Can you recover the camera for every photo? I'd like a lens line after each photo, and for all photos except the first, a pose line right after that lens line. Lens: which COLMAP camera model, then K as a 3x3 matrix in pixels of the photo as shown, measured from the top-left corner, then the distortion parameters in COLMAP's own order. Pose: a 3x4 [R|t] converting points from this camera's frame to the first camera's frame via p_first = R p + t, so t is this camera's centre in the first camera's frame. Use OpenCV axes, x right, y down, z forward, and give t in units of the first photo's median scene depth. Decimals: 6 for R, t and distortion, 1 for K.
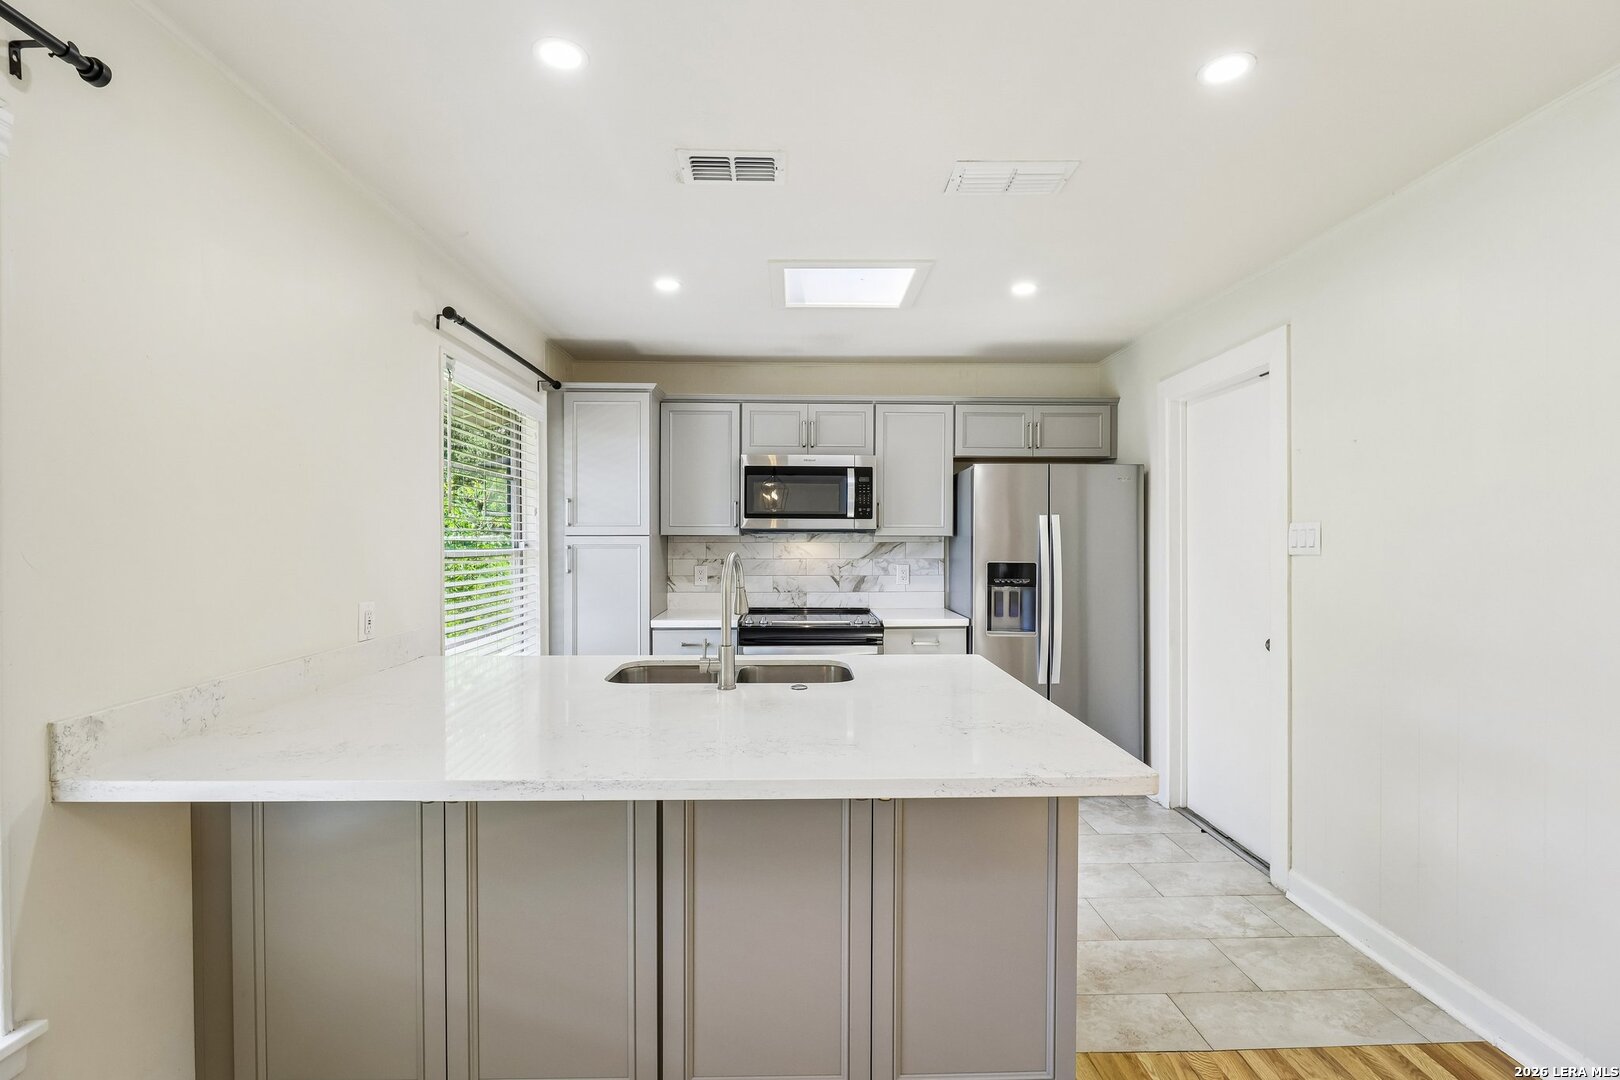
lens RADIAL K [[765.2, 0, 818.0], [0, 765.2, 542.4], [0, 0, 1]] dist [-0.004483, -0.000612]
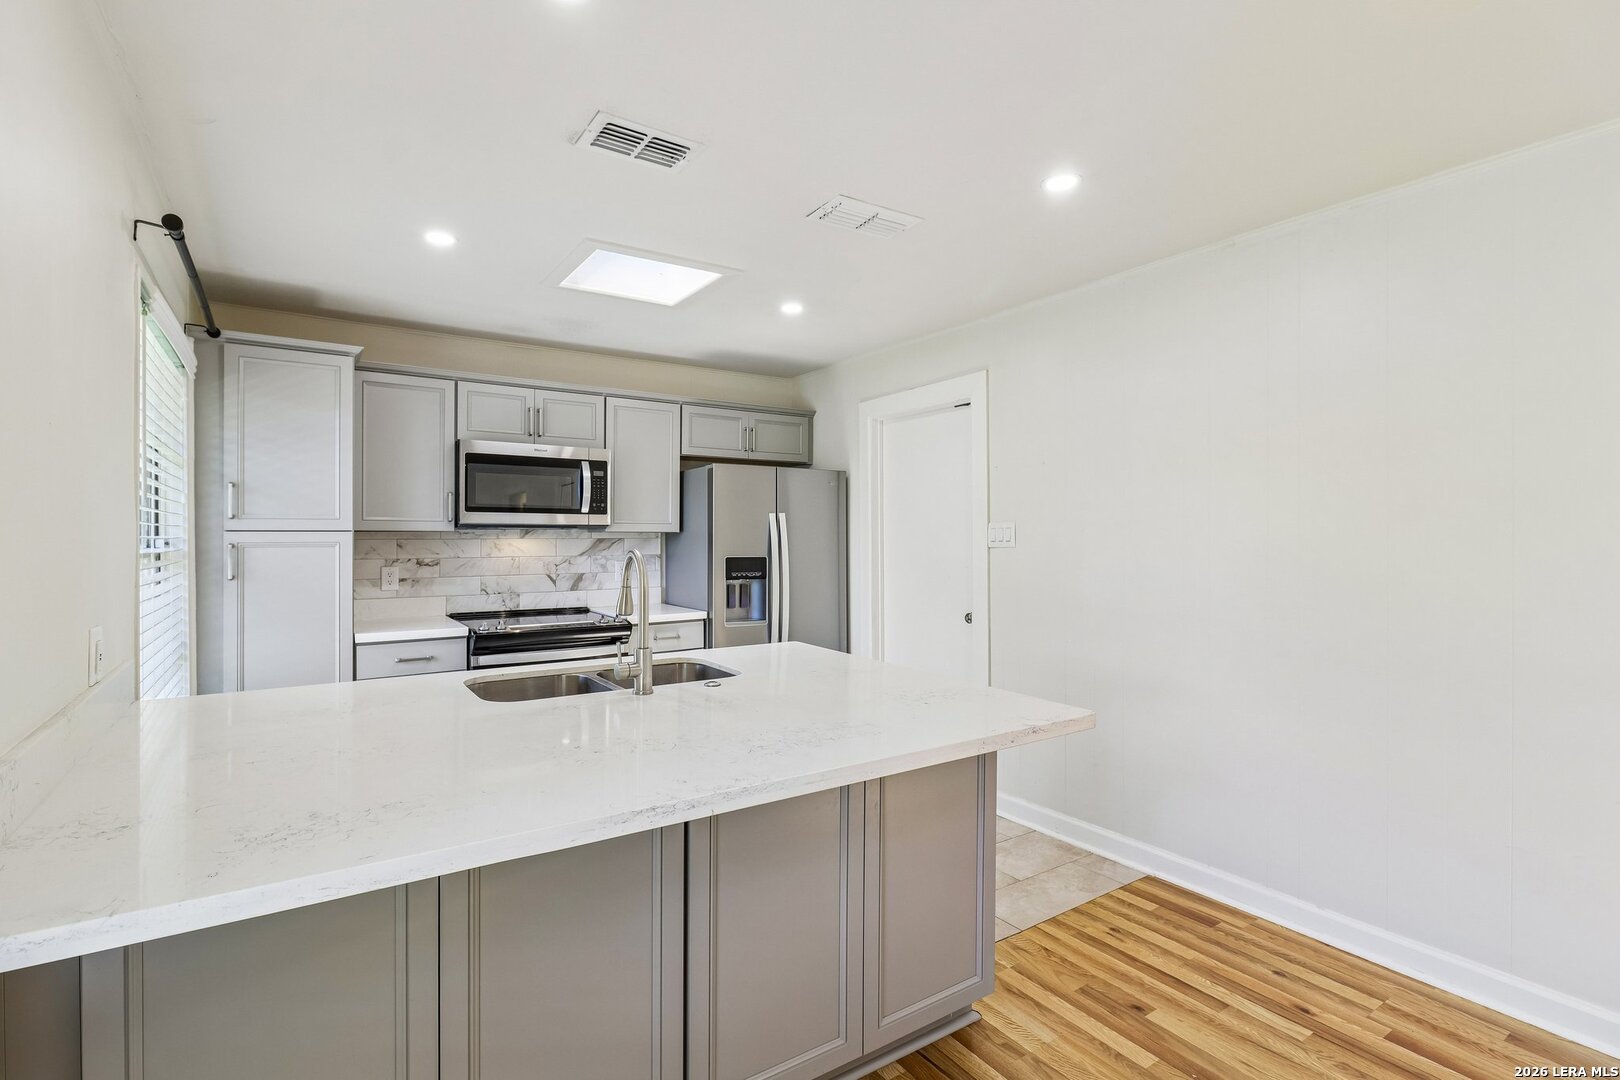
lens RADIAL K [[758.9, 0, 807.4], [0, 758.9, 535.6], [0, 0, 1]] dist [-0.003031, -0.000167]
pose [[0.848199, -0.000902, 0.529676, -0.223921], [0.002575, 0.999994, -0.002420, -0.000848], [-0.529671, 0.003417, 0.848196, 0.047677]]
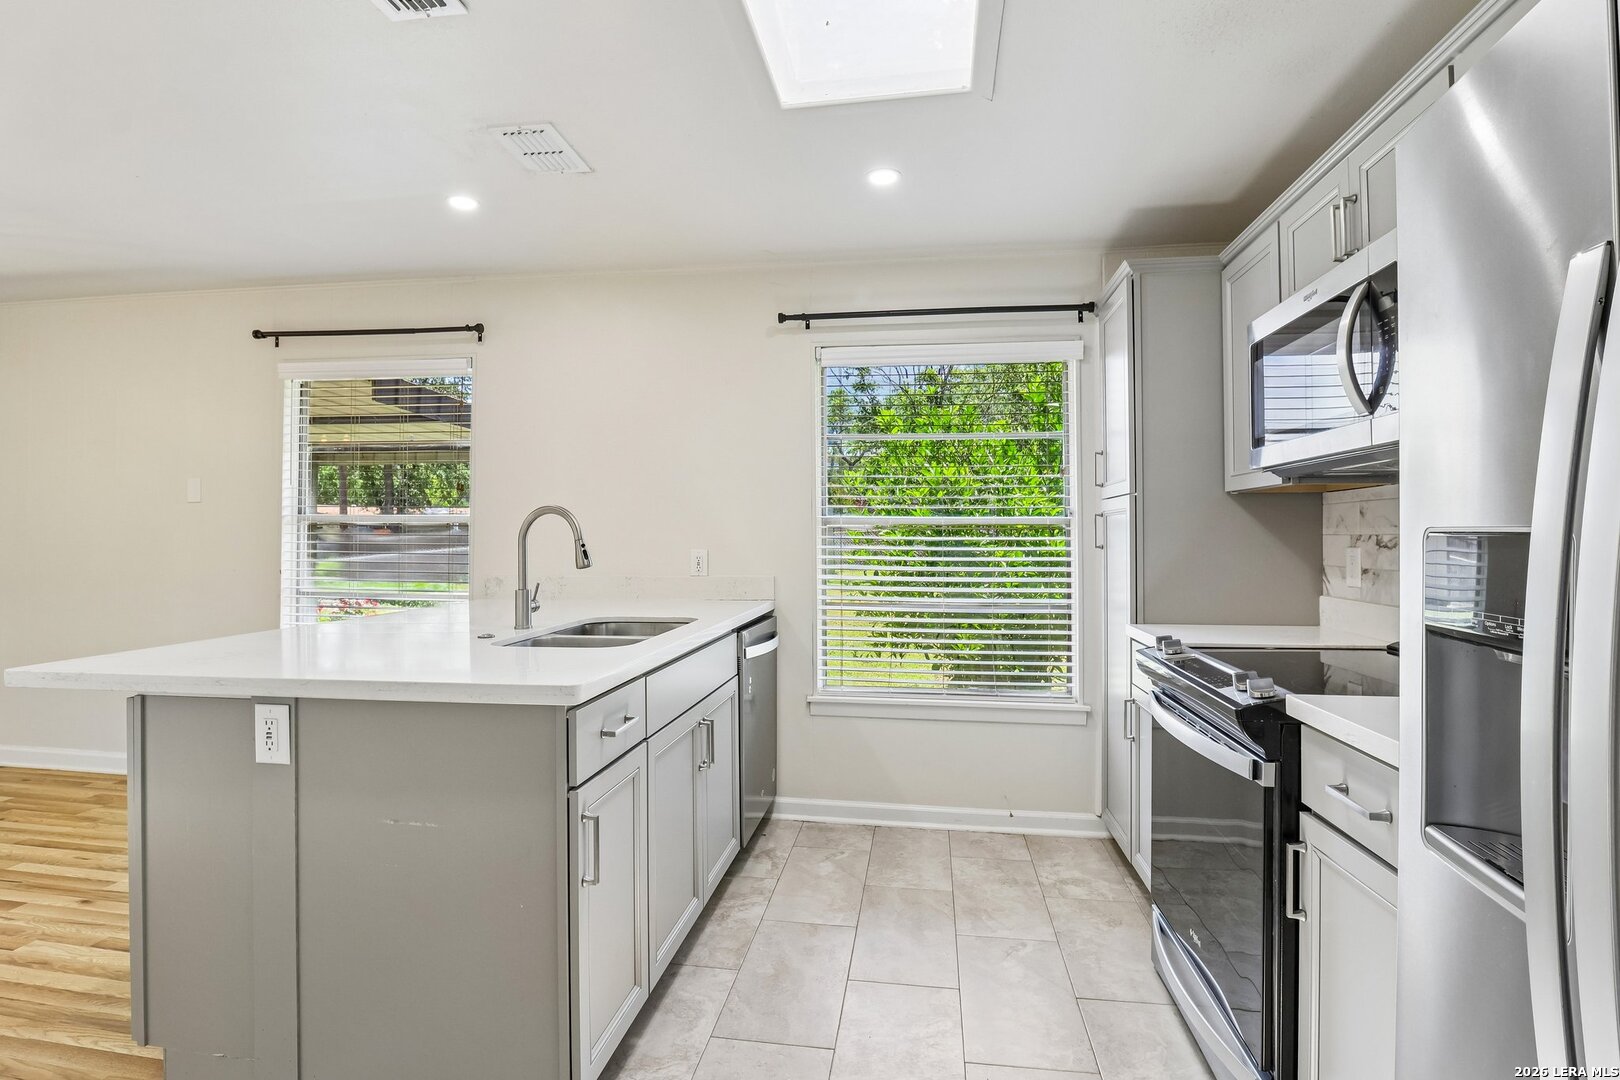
lens RADIAL K [[794.9, 0, 806.2], [0, 794.9, 533.8], [0, 0, 1]] dist [-0.001297, -0.000179]
pose [[-0.188583, 0.003454, -0.982051, 0.470308], [-0.003318, 0.999986, 0.004155, 0.022151], [0.982052, 0.004042, -0.188569, 0.809048]]
